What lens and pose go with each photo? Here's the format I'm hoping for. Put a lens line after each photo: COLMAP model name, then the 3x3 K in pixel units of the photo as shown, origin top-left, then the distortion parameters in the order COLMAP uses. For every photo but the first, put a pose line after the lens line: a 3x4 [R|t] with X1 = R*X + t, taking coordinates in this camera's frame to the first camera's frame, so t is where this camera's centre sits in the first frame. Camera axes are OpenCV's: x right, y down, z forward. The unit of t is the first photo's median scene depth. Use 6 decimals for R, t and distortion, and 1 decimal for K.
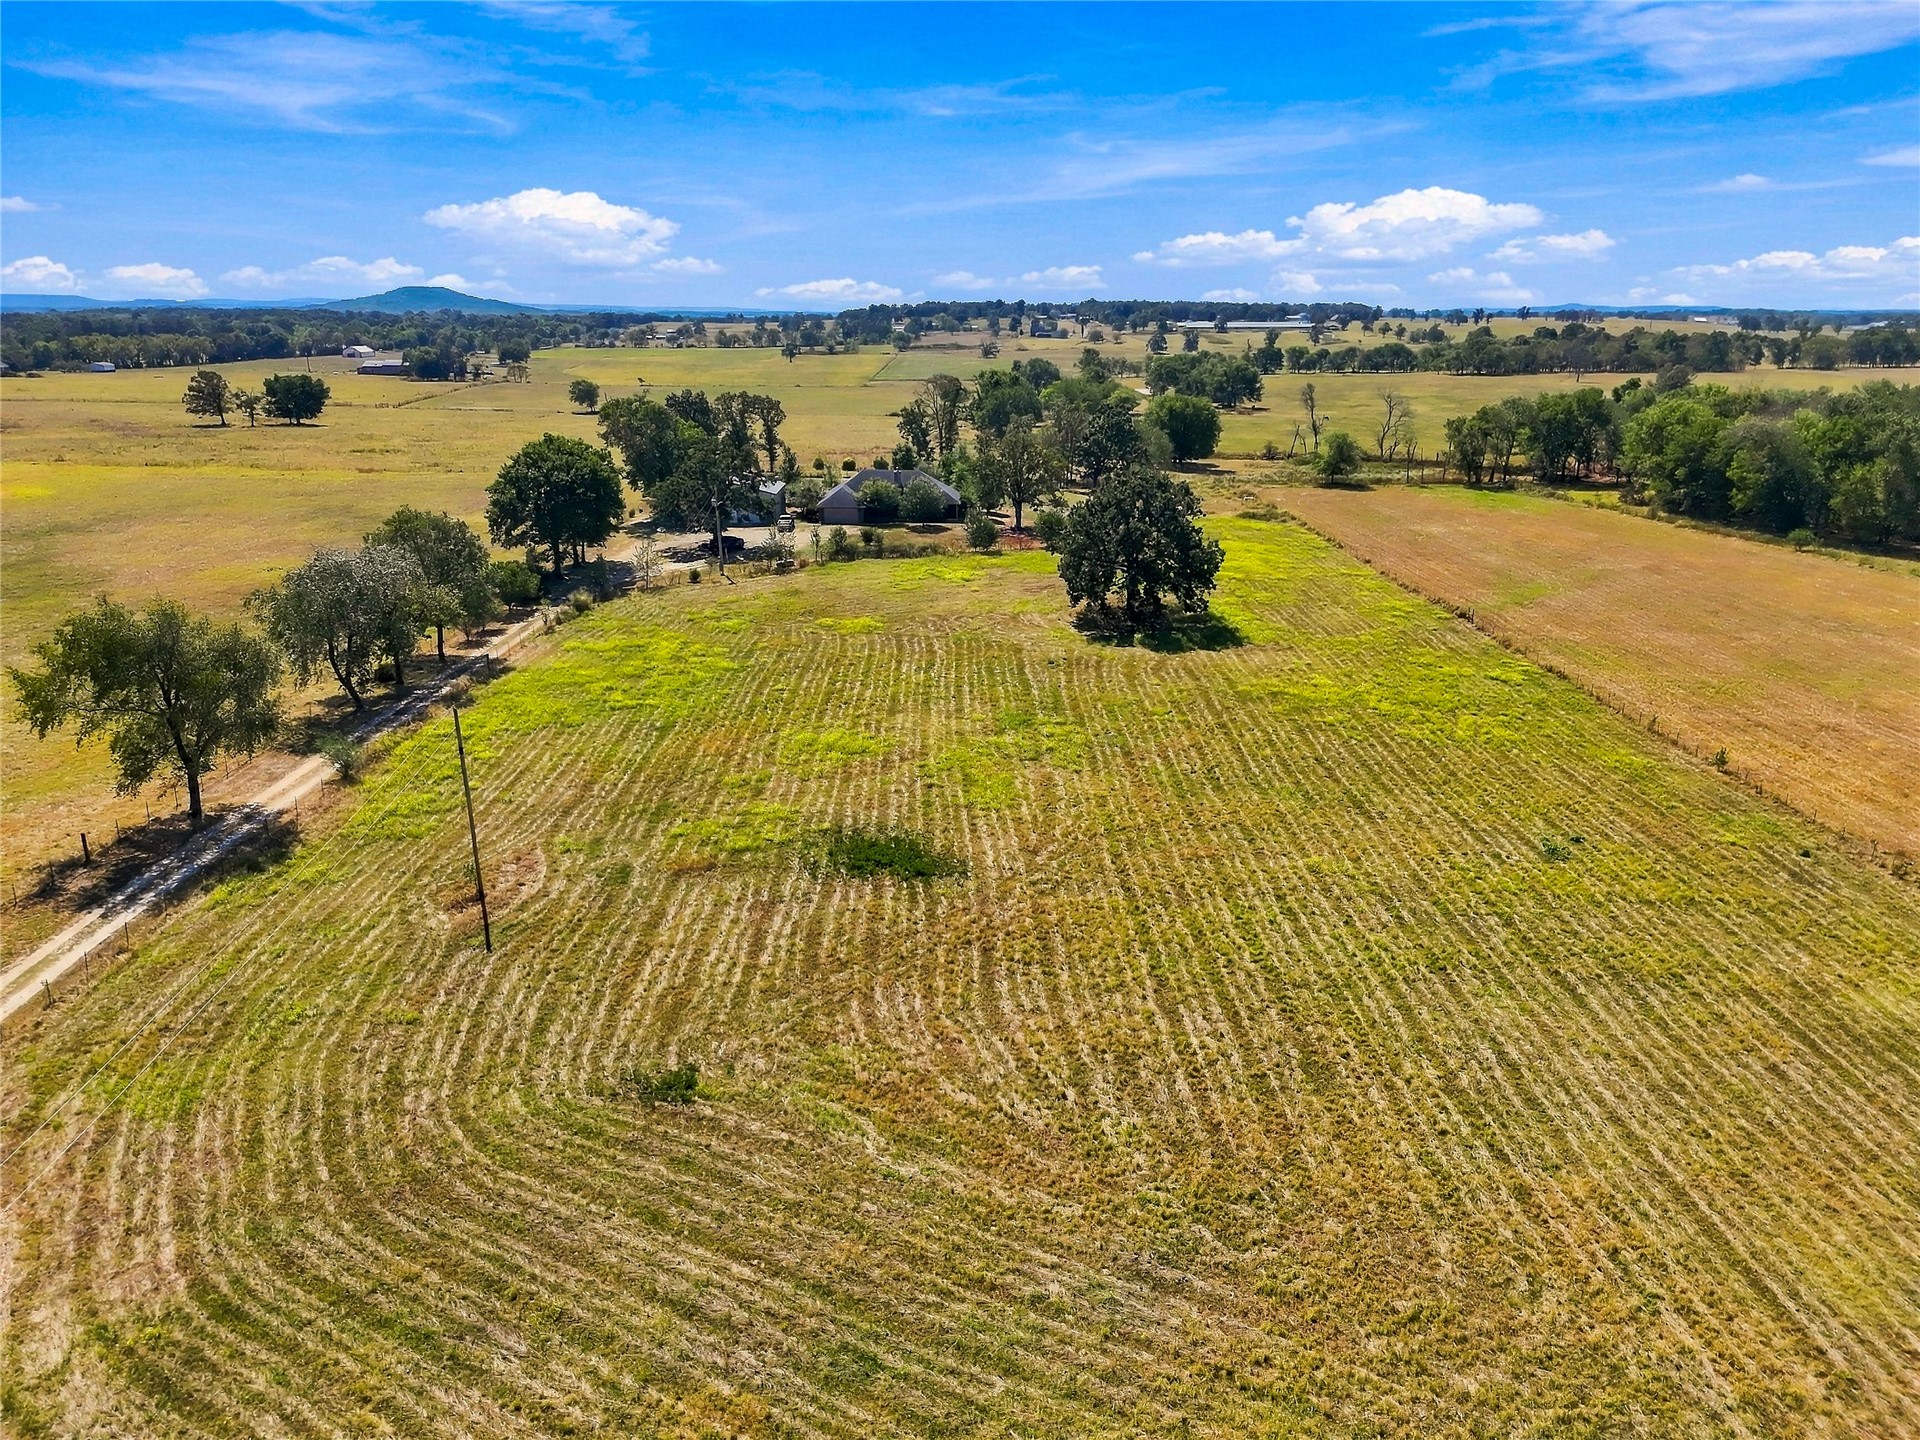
lens RADIAL K [[1352.0, 0, 953.9], [0, 1352.0, 720.7], [0, 0, 1]] dist [0.090566, -0.097565]
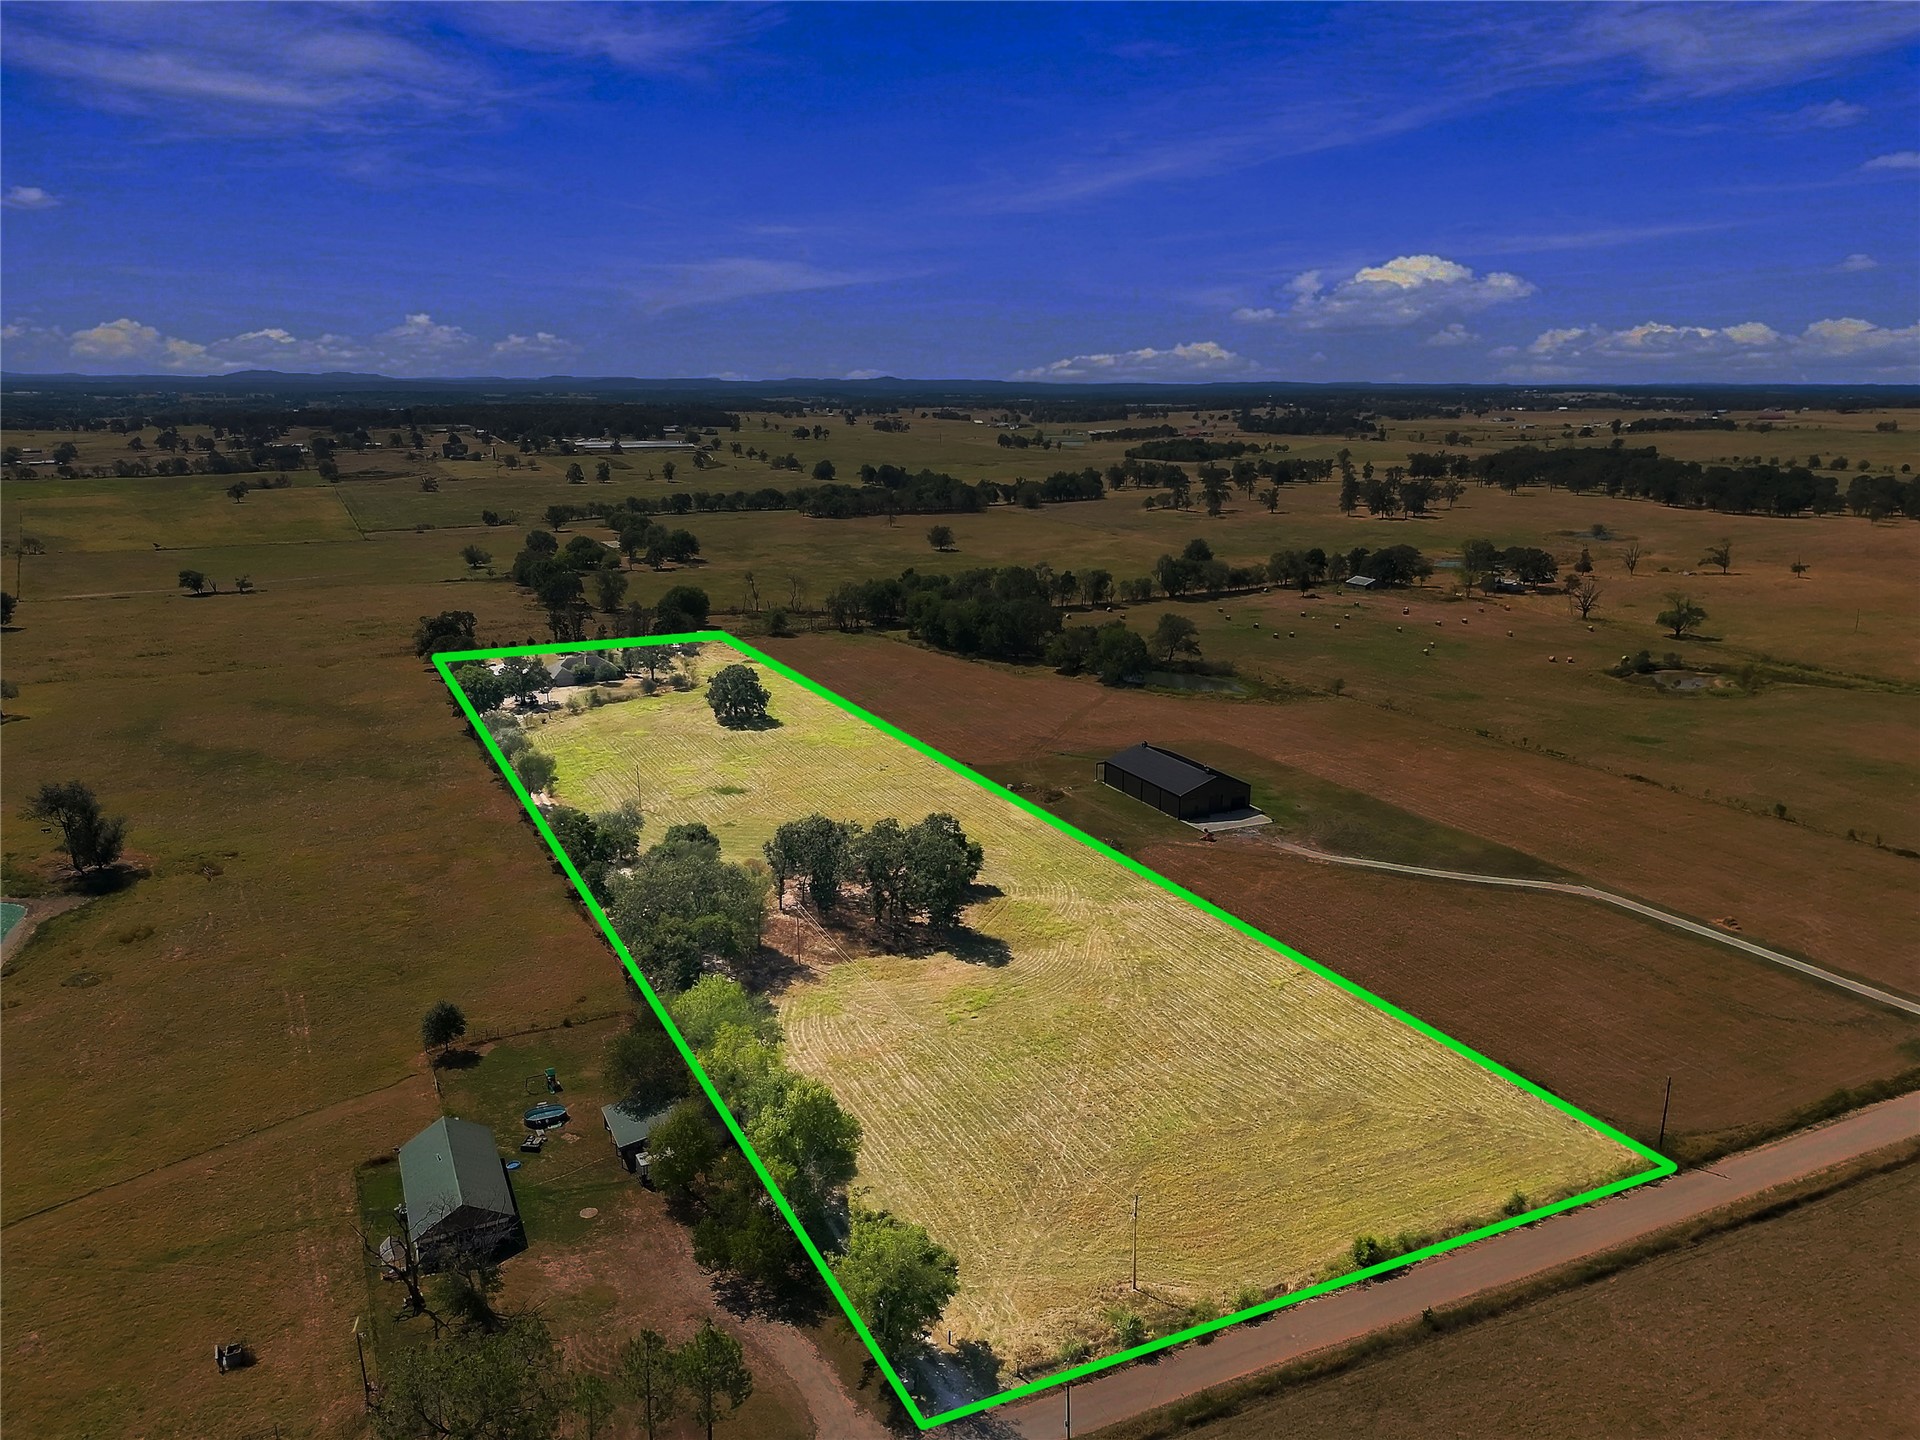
lens RADIAL K [[1349.2, 0, 953.7], [0, 1349.2, 766.9], [0, 0, 1]] dist [0.041752, -0.003412]
pose [[0.899193, -0.122070, 0.420180, -0.347051], [0.126951, 0.991773, 0.016449, 0.015568], [-0.418731, 0.038552, 0.907292, -0.896658]]
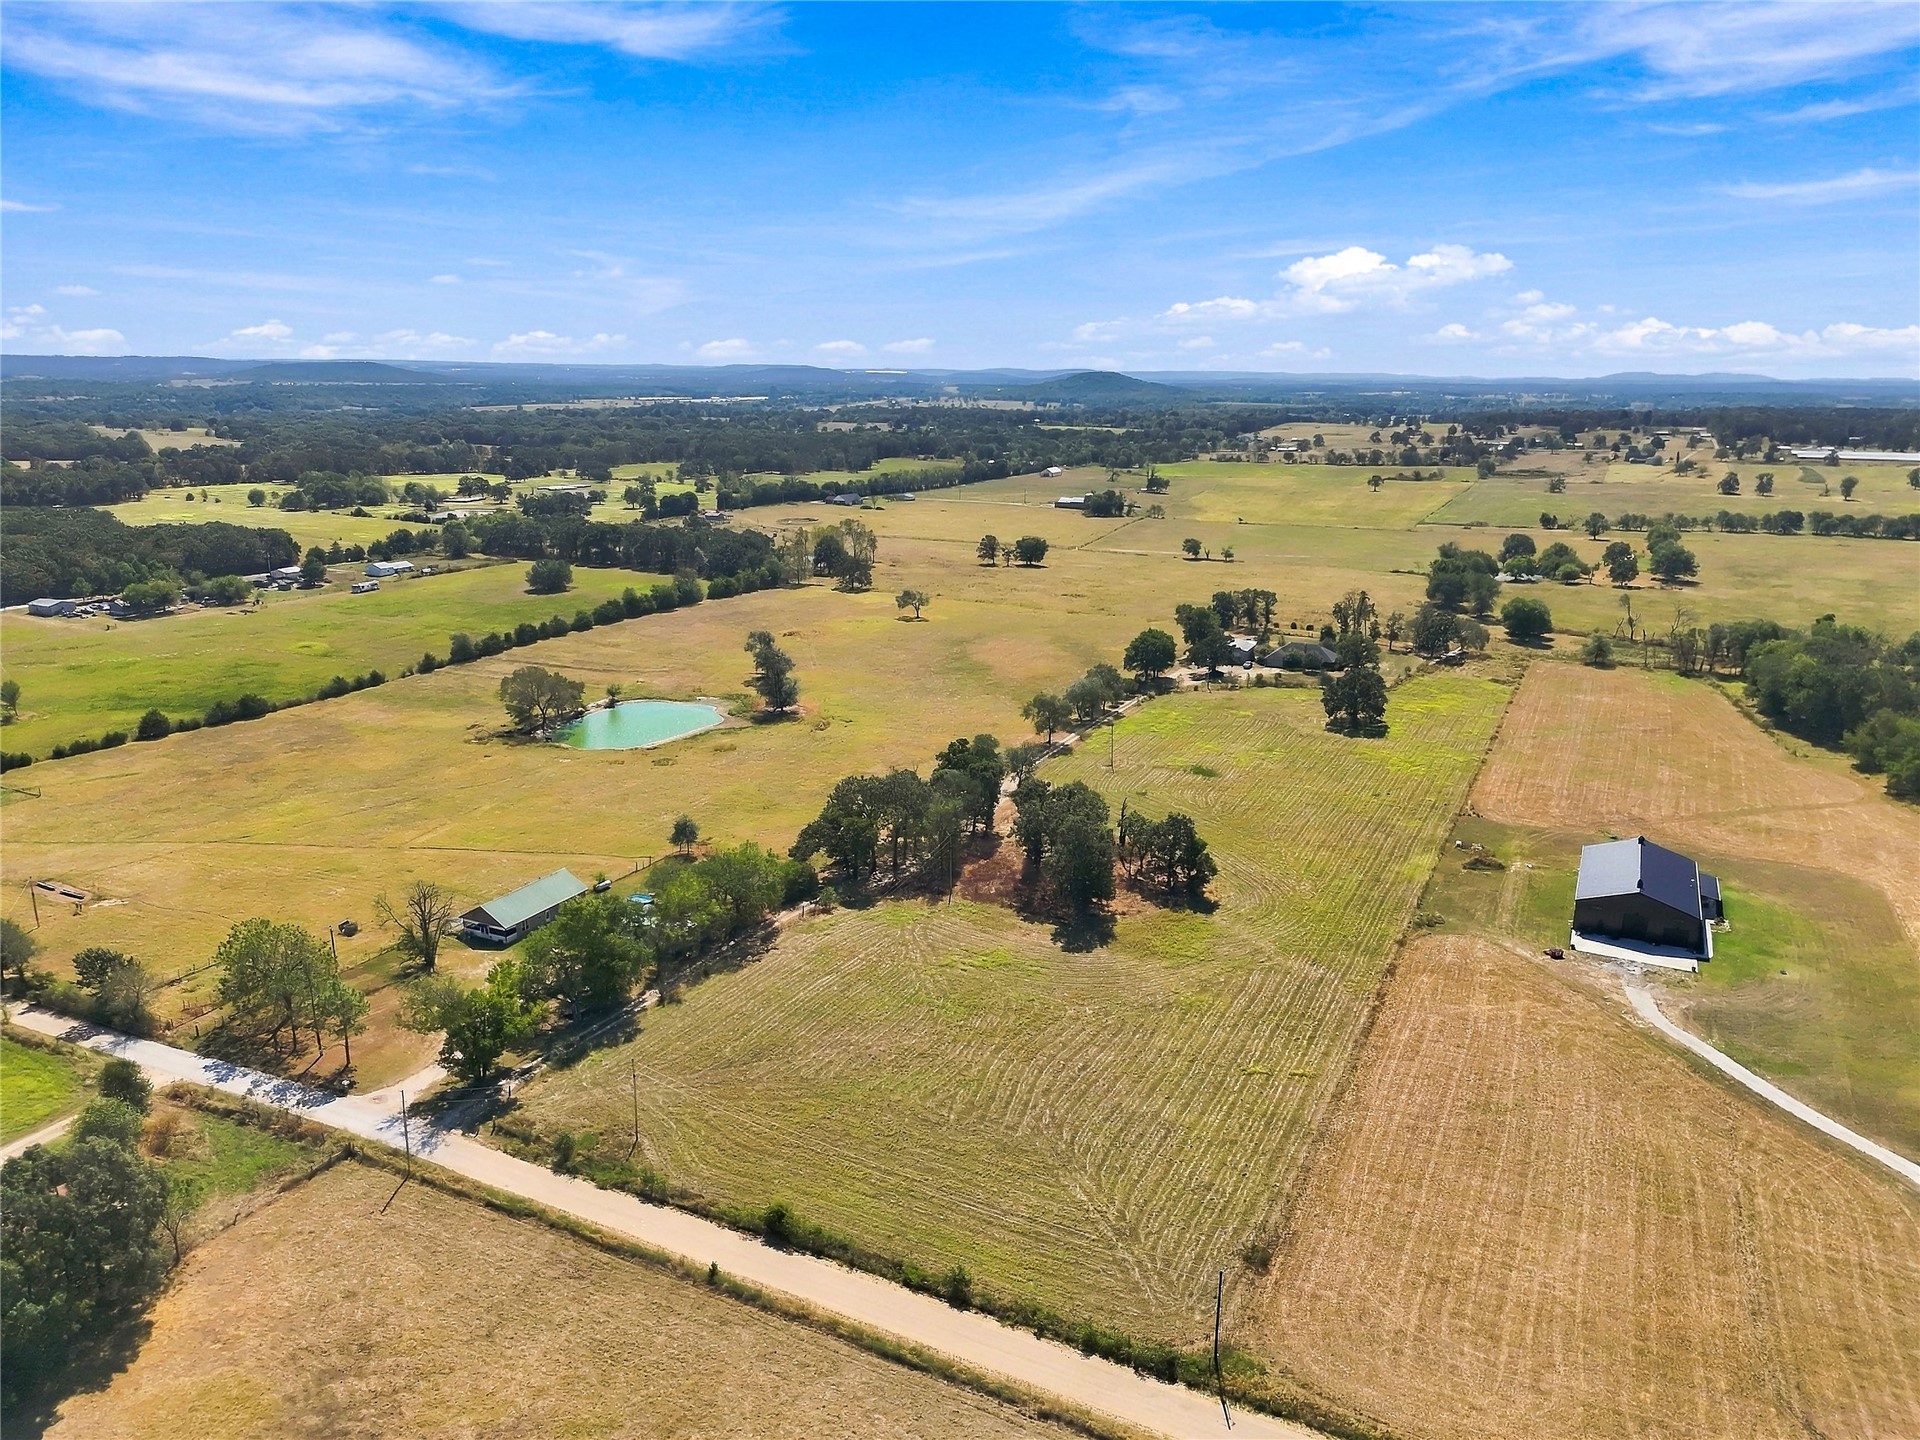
lens RADIAL K [[1352.0, 0, 953.9], [0, 1352.0, 720.7], [0, 0, 1]] dist [0.090566, -0.097565]
pose [[0.899111, 0.116980, -0.421801, 0.309763], [-0.135060, 0.990750, -0.013124, 0.032214], [0.416364, 0.068768, 0.906594, -0.965392]]
